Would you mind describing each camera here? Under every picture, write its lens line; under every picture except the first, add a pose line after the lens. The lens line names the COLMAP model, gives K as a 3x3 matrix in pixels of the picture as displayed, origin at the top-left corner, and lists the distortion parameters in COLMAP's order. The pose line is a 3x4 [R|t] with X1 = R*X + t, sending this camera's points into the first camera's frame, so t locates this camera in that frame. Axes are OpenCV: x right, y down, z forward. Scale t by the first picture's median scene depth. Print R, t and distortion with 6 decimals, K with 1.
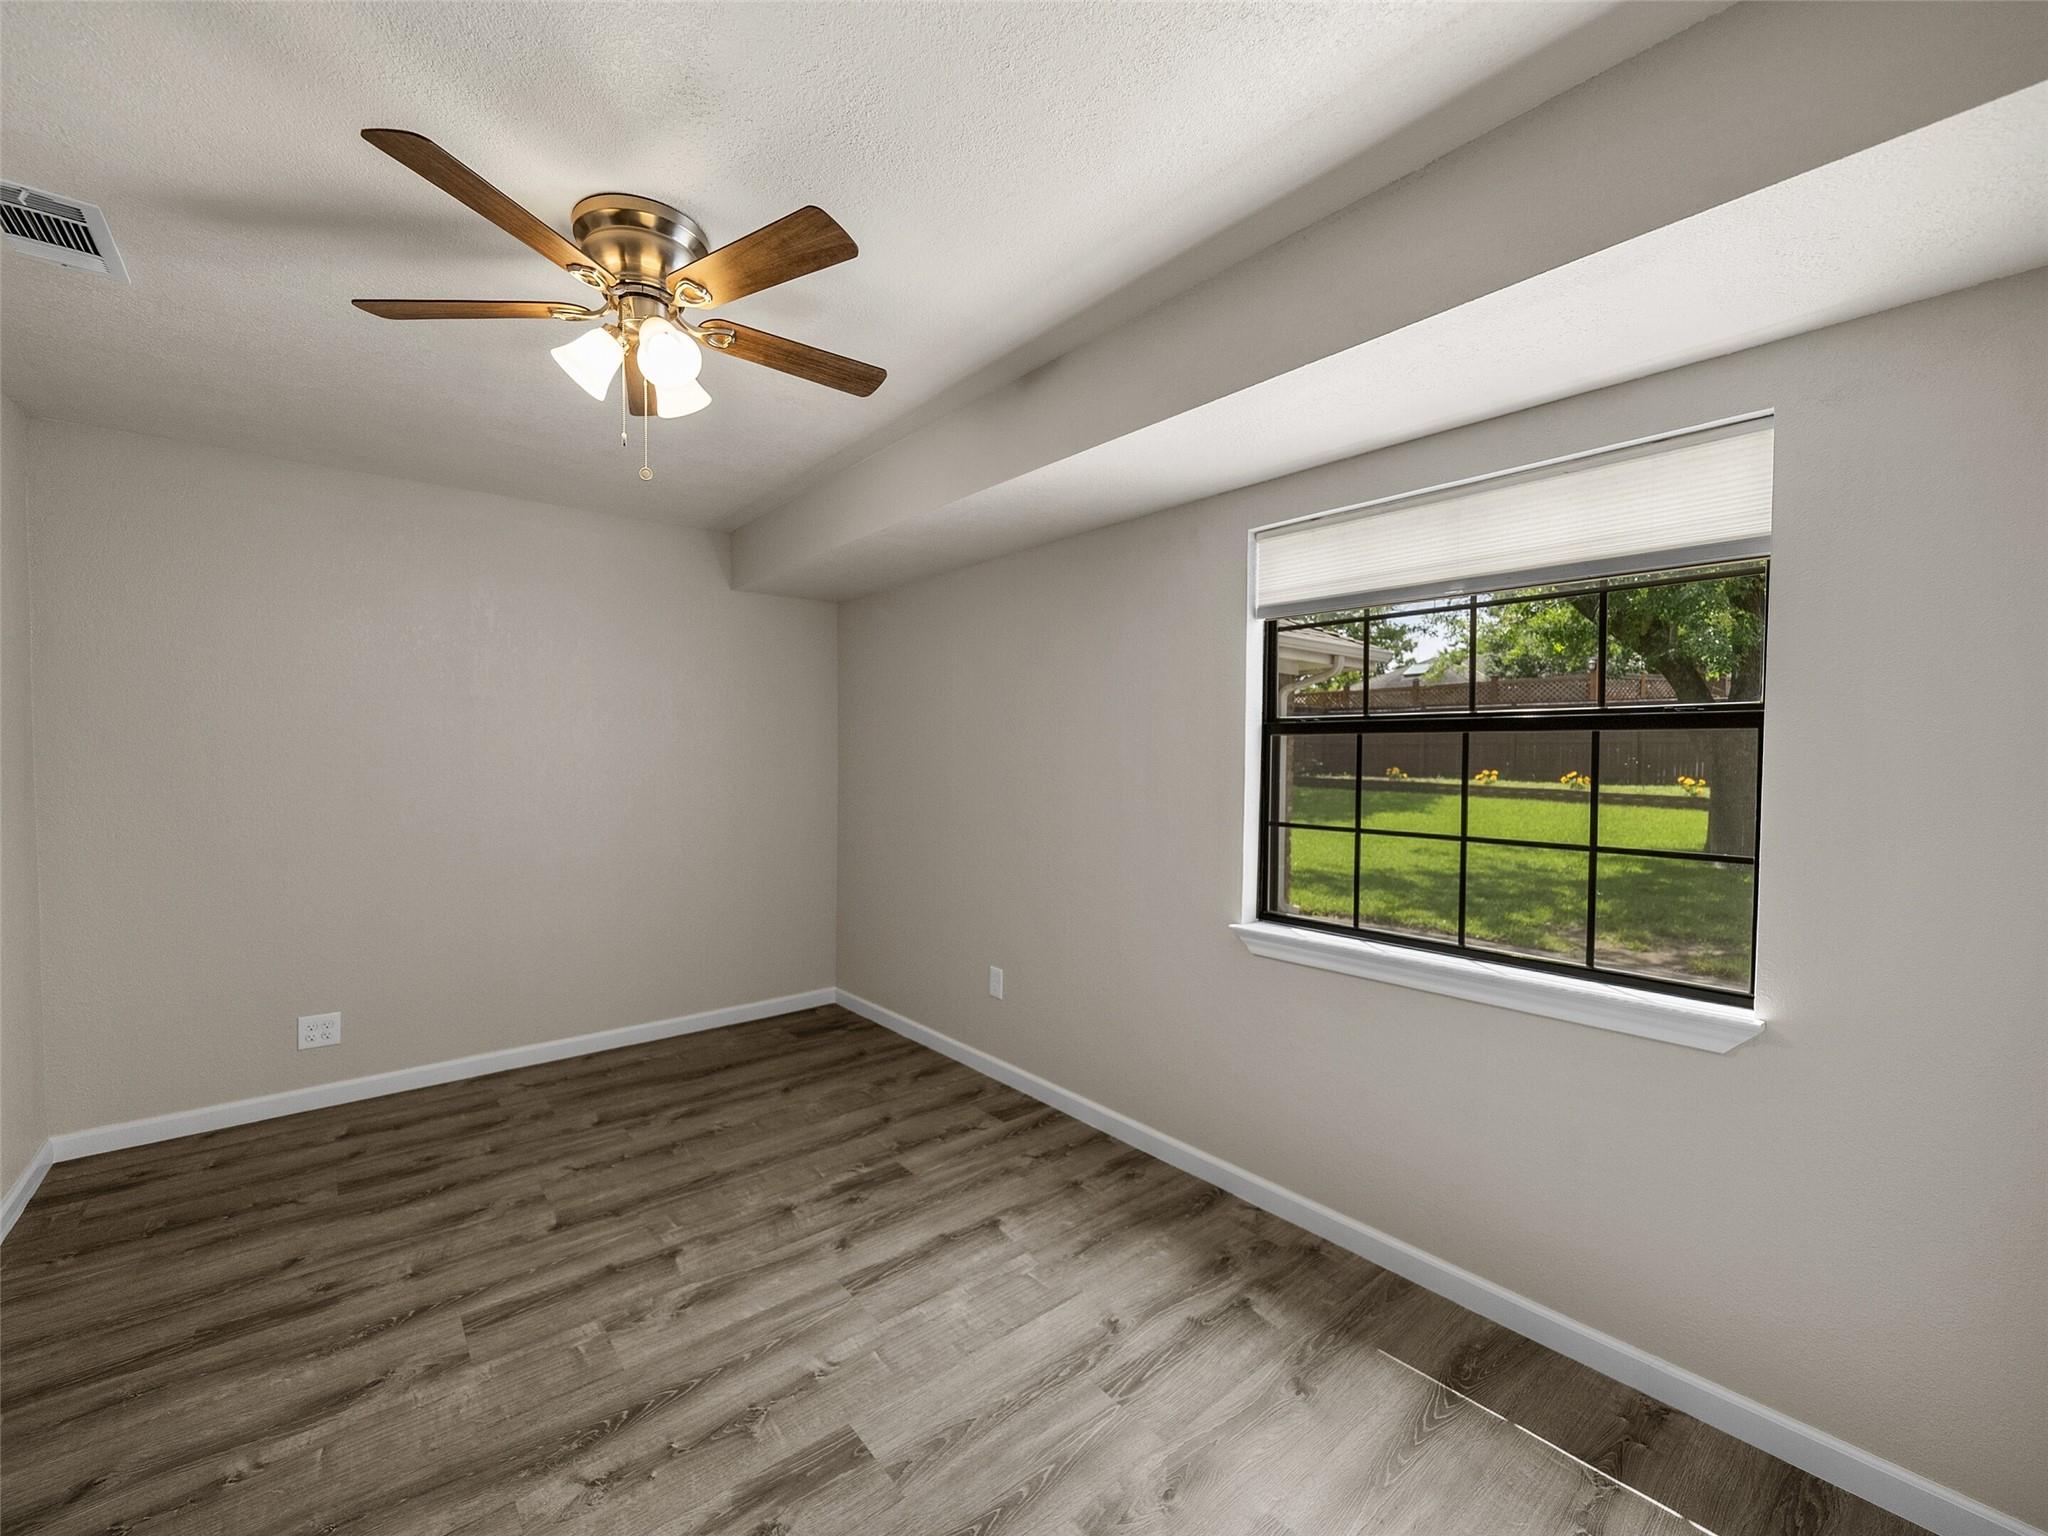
lens RADIAL K [[833.2, 0, 1025.9], [0, 833.2, 762.1], [0, 0, 1]] dist [-0.001948, -0.000168]
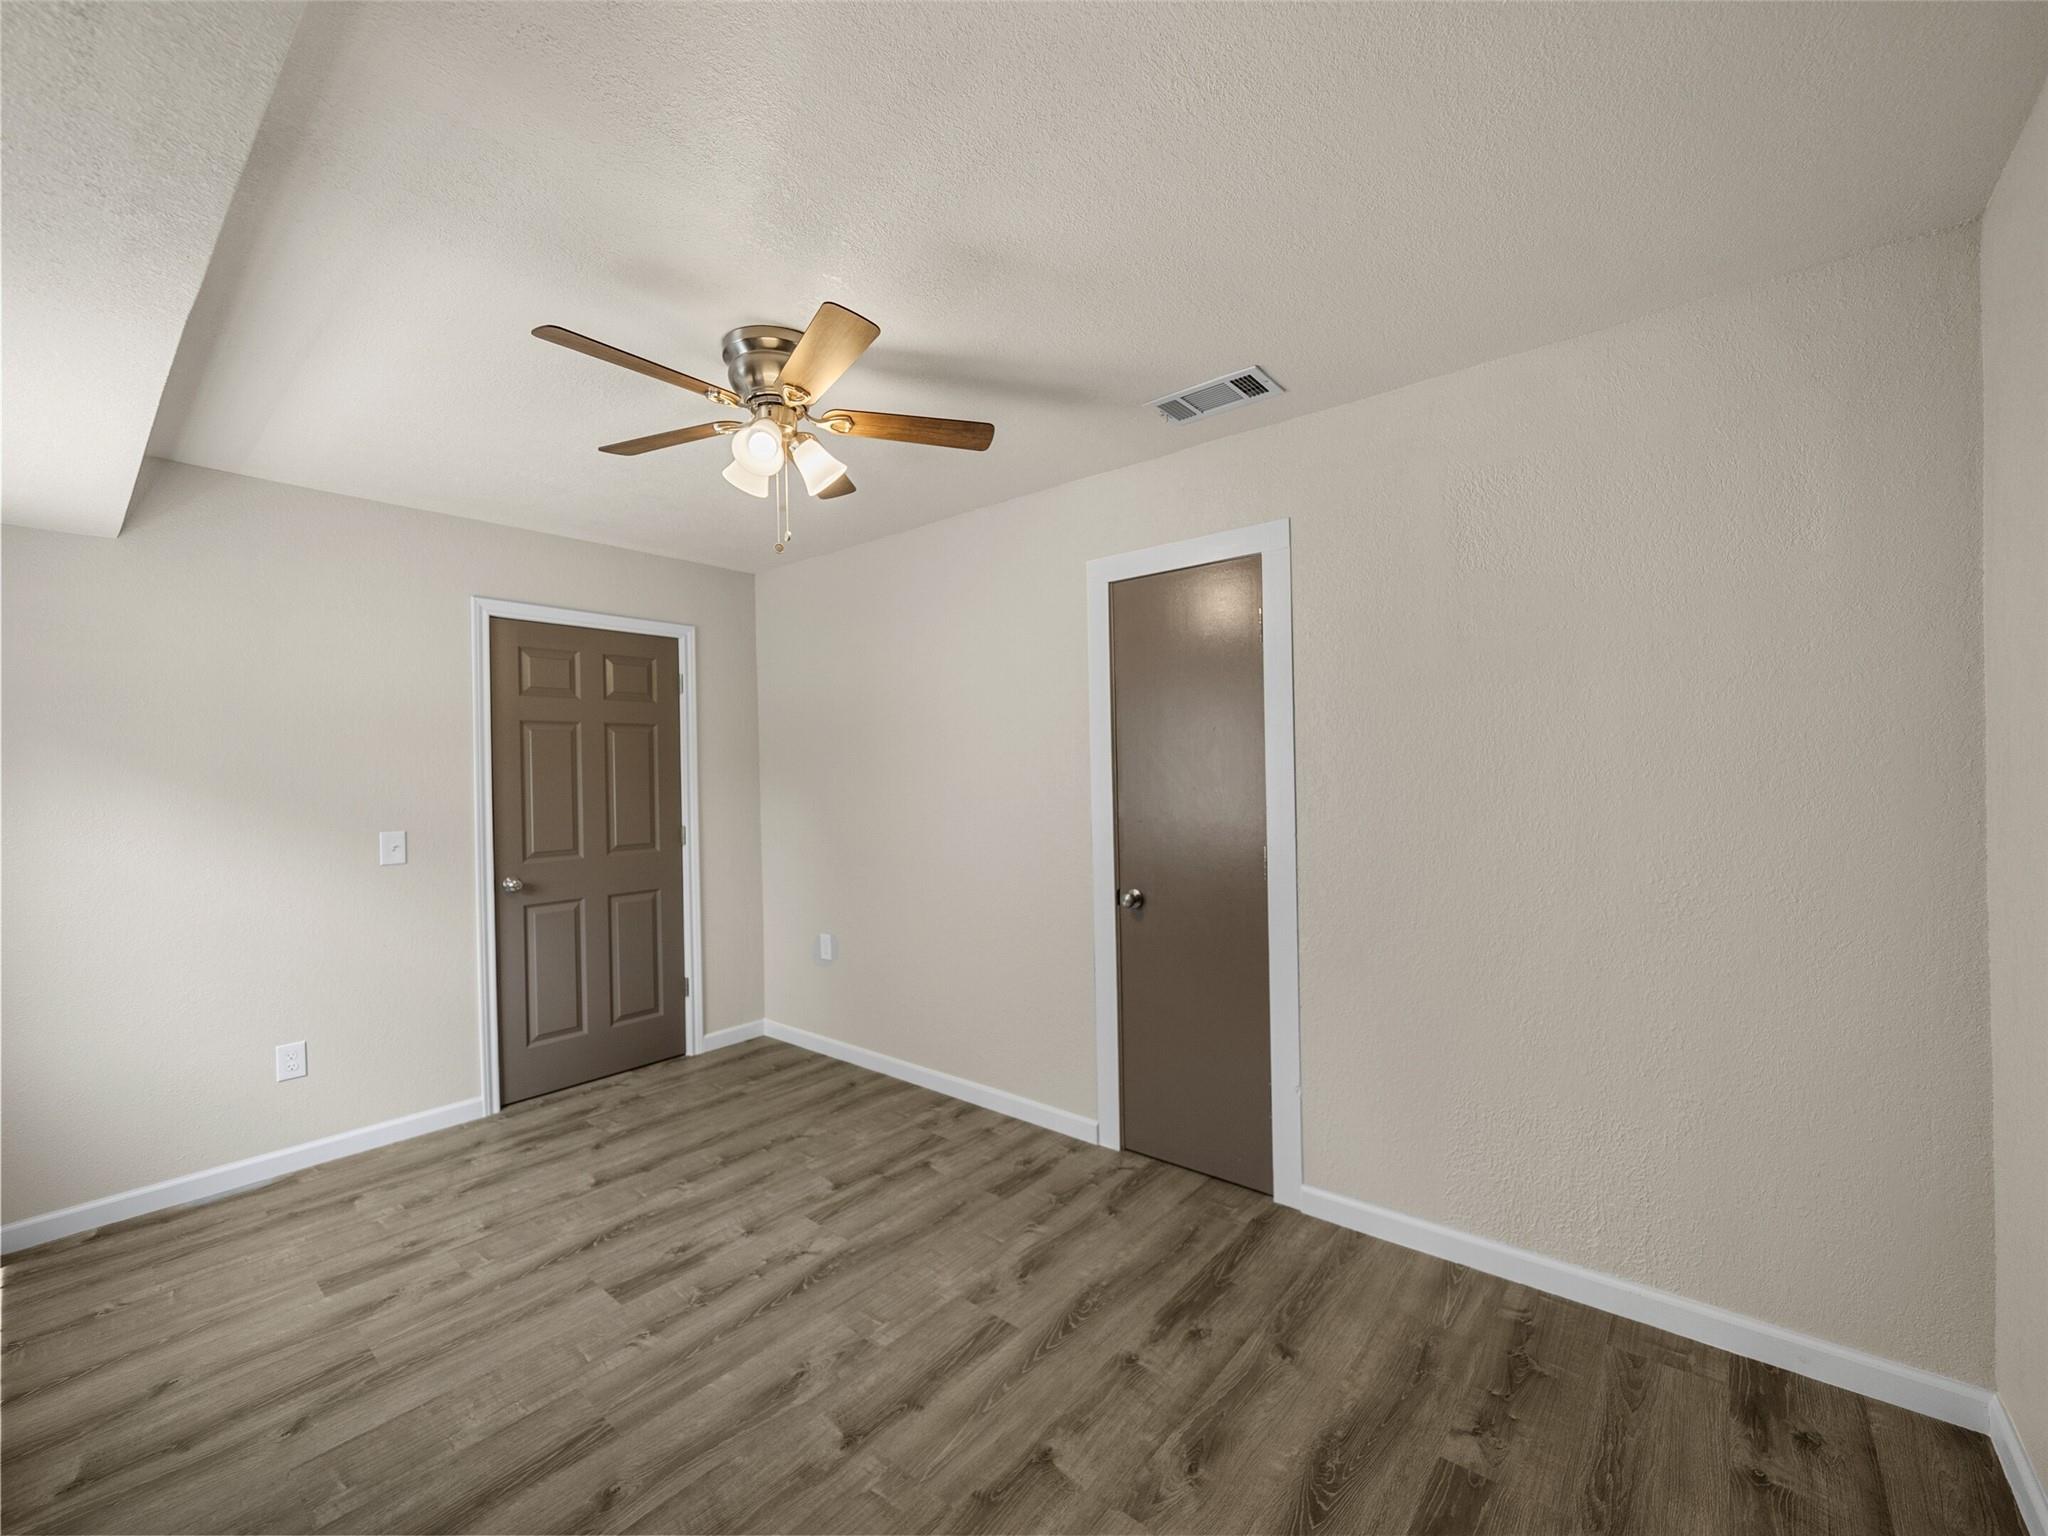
lens RADIAL K [[833.2, 0, 1024.1], [0, 833.2, 769.2], [0, 0, 1]] dist [-0.001948, -0.000168]
pose [[-0.984025, 0.016277, -0.177287, -0.494574], [0.014566, 0.999834, 0.010945, -0.027101], [0.177436, 0.008188, -0.984098, 1.919142]]
